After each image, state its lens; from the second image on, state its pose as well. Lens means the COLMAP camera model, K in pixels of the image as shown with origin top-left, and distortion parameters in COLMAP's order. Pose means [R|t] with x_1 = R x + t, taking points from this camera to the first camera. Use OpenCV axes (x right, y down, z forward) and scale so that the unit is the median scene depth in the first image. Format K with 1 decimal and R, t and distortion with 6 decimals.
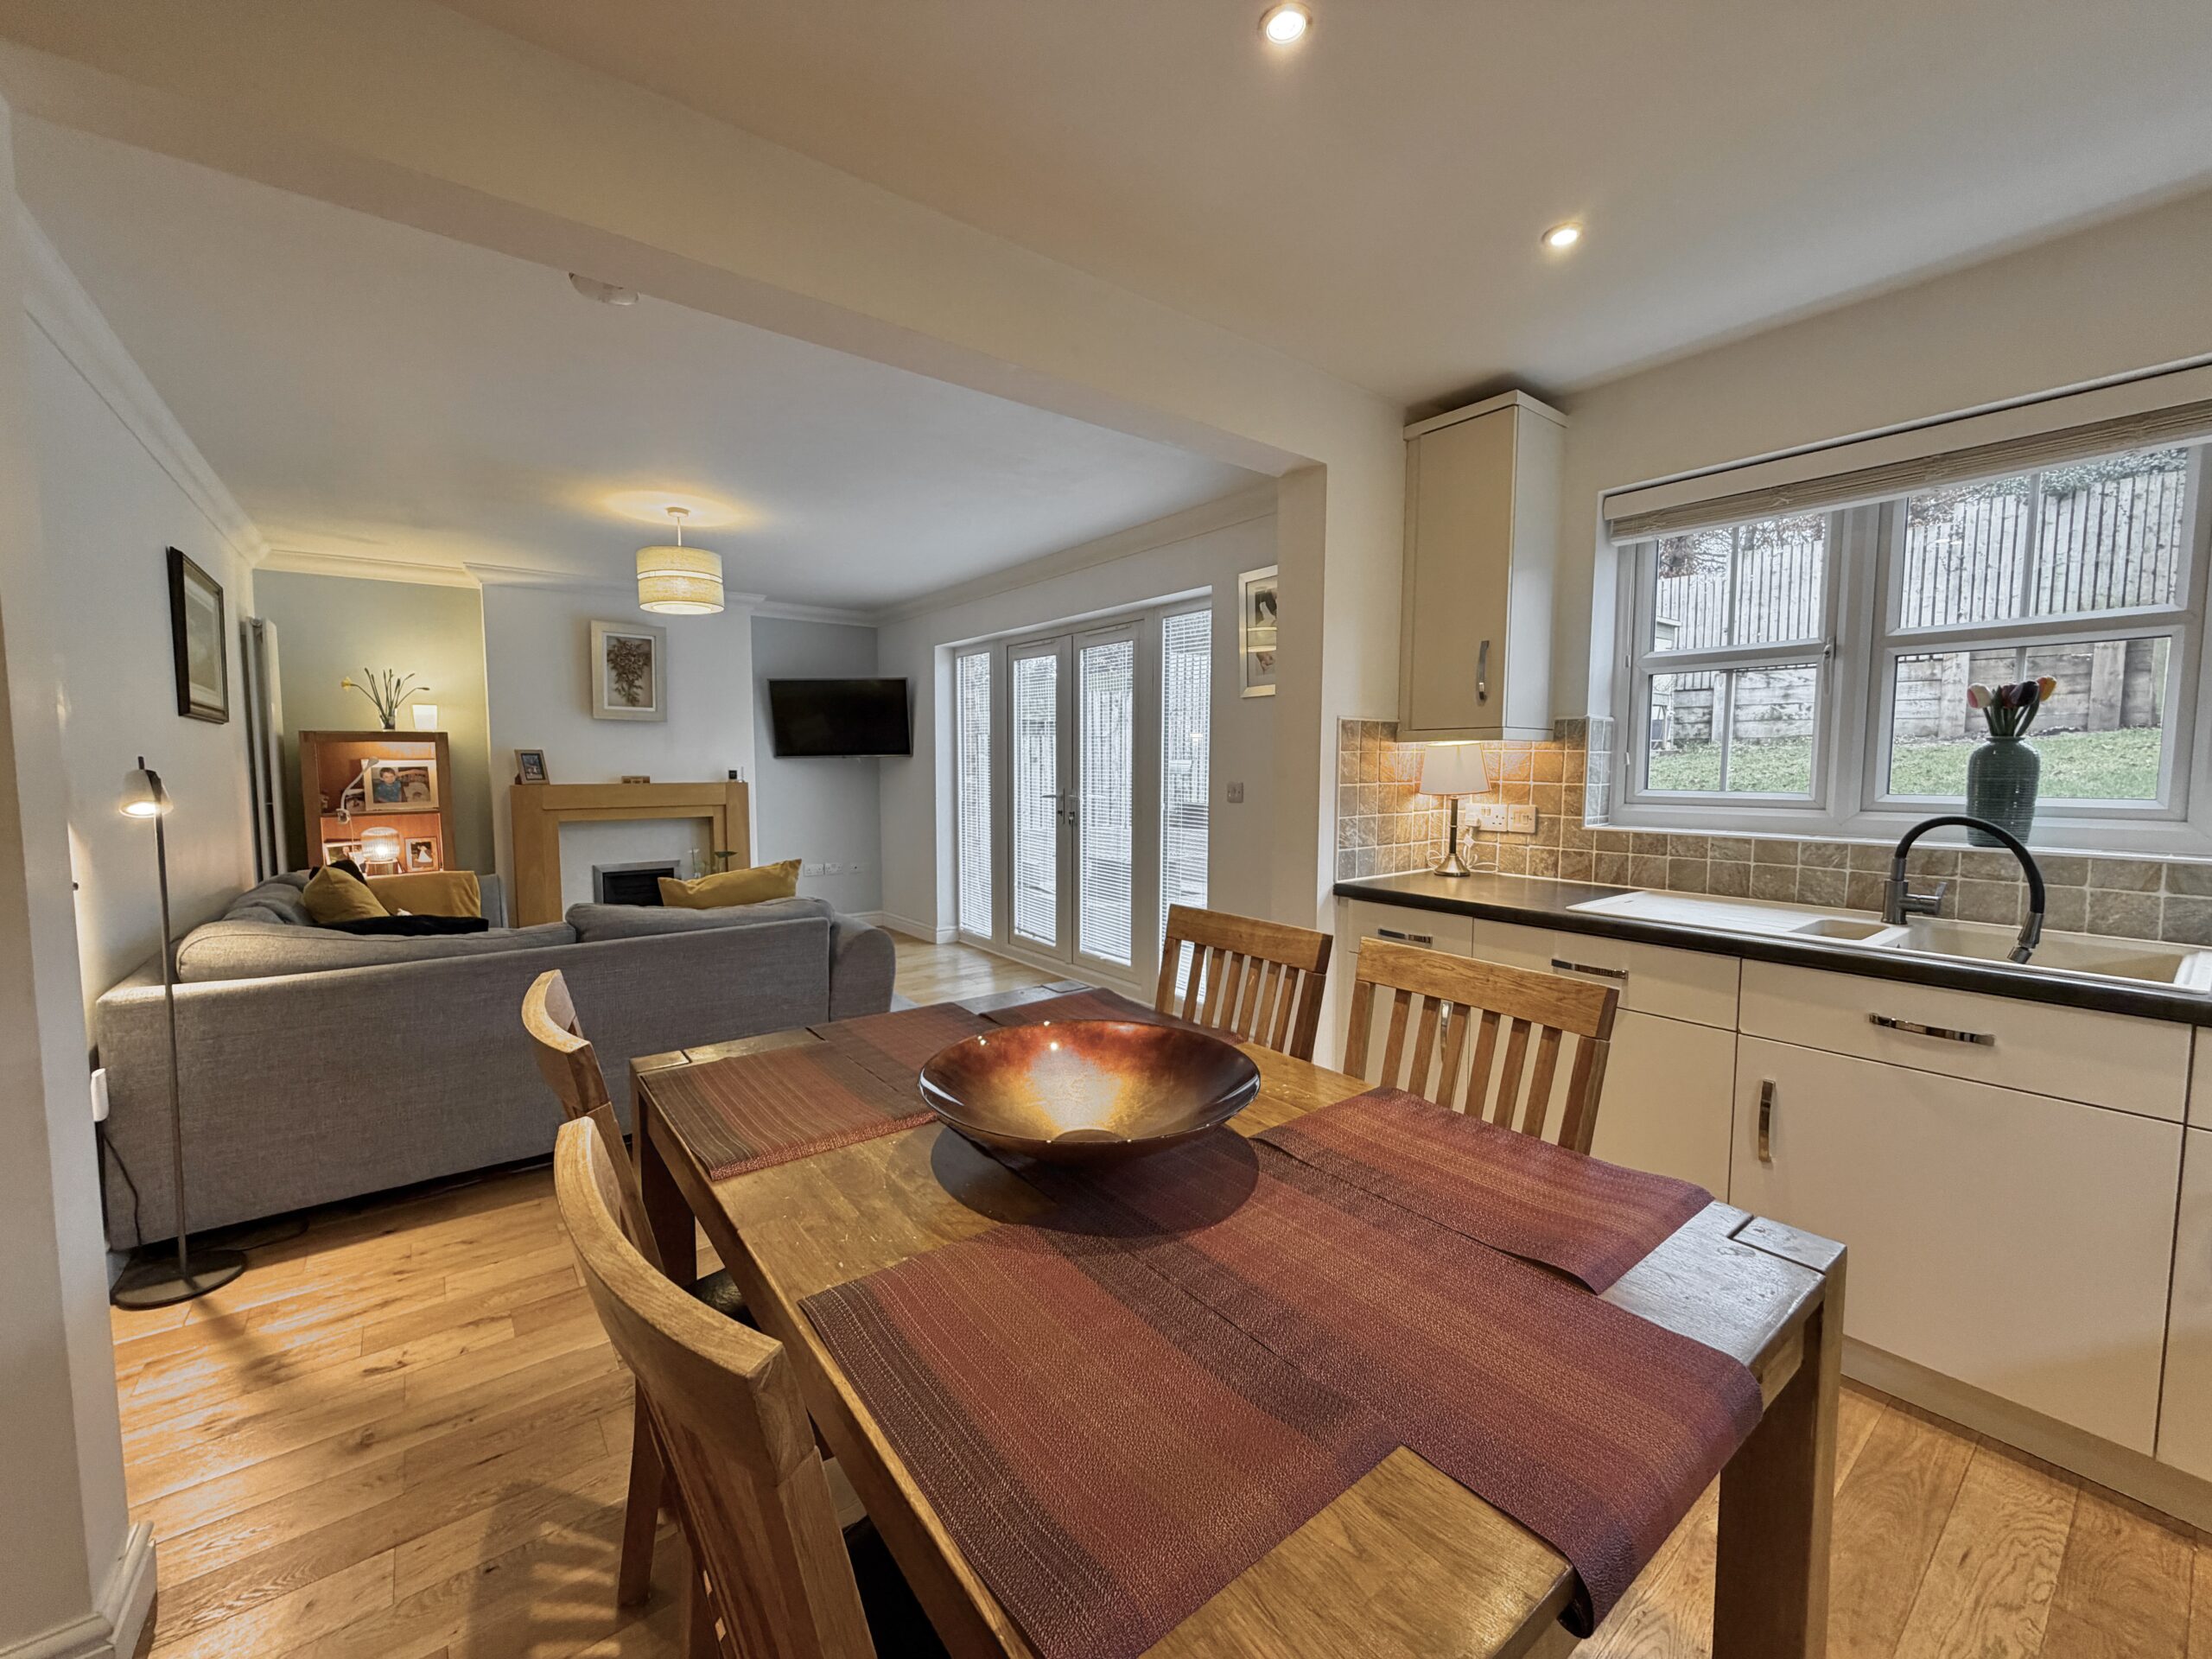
lens RADIAL K [[881.4, 0, 1108.0], [0, 881.4, 826.6], [0, 0, 1]] dist [0.011178, 0.000111]
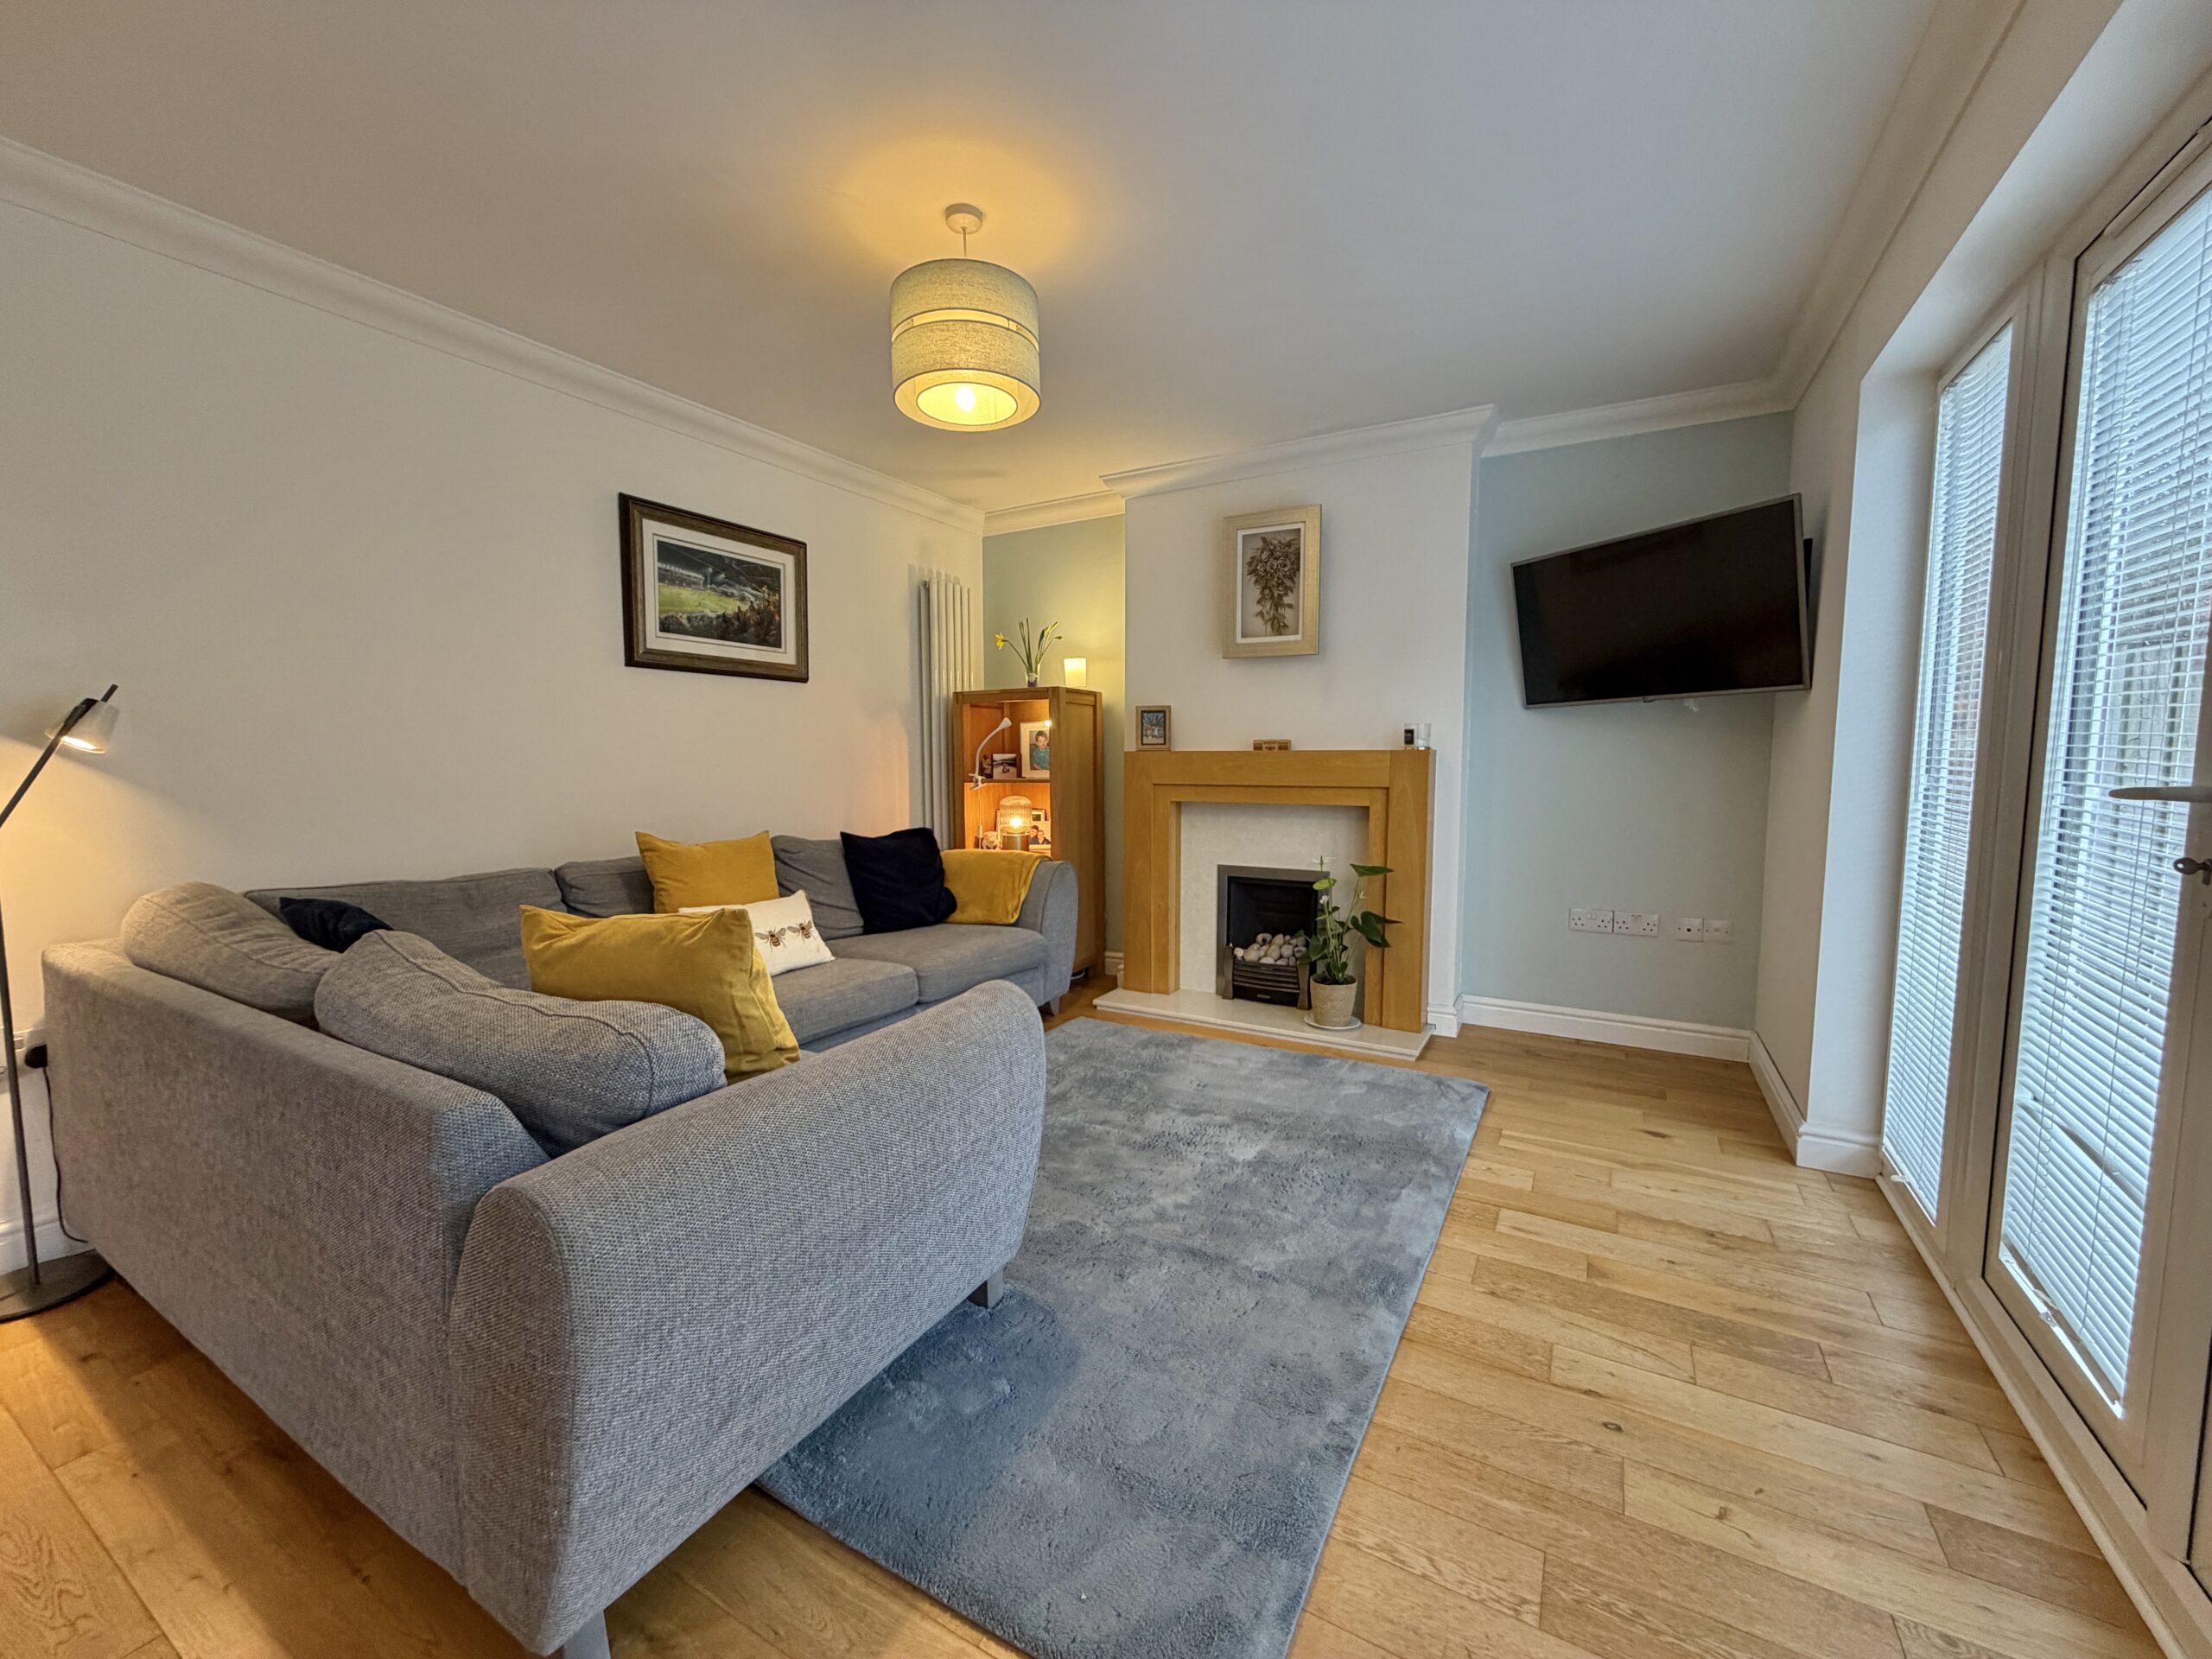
lens RADIAL K [[881.4, 0, 1102.4], [0, 881.4, 833.2], [0, 0, 1]] dist [0.011178, 0.000111]
pose [[0.386565, 0.080182, -0.918770, 0.042138], [-0.066663, 0.996037, 0.058877, -0.017468], [0.919850, 0.038488, 0.390378, 0.634259]]
